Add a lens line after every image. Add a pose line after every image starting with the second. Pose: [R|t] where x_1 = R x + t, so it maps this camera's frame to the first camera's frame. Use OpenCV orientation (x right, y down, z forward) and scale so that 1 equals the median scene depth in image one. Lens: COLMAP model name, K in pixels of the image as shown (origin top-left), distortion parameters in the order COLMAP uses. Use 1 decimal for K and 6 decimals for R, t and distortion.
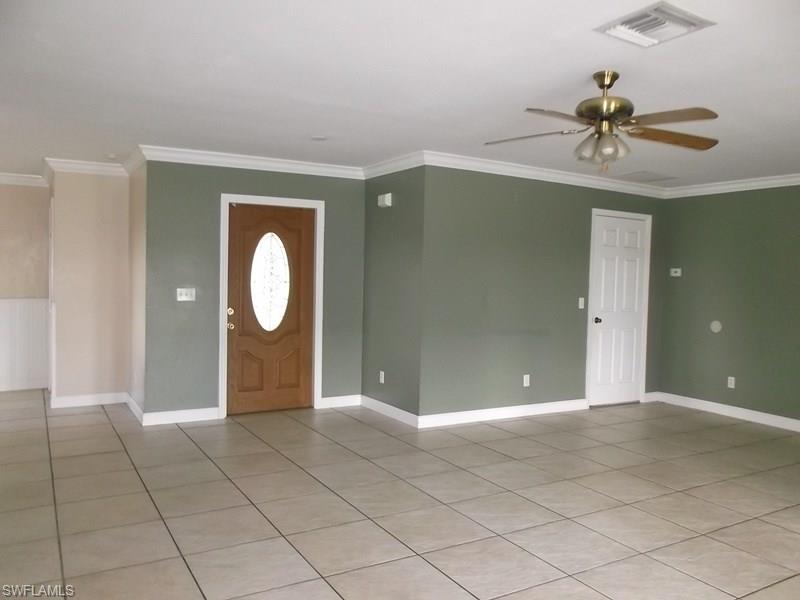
lens RADIAL K [[636.6, 0, 401.1], [0, 636.6, 300.7], [0, 0, 1]] dist [0.002097, 0.002444]
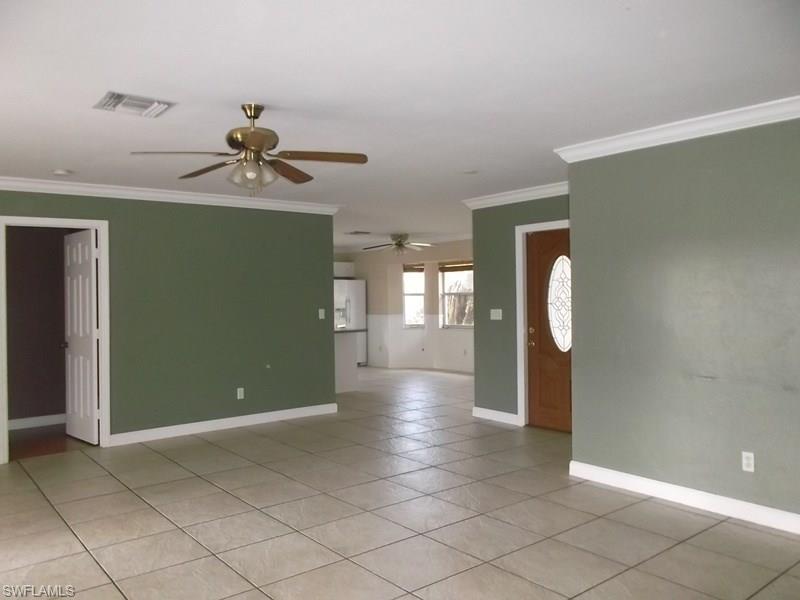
lens RADIAL K [[636.6, 0, 400.9], [0, 636.6, 299.1], [0, 0, 1]] dist [0.002097, 0.002444]
pose [[0.158414, -0.013202, -0.987285, 0.801941], [-0.040412, 0.998986, -0.019843, -0.006811], [0.986545, 0.043041, 0.157720, 0.615149]]
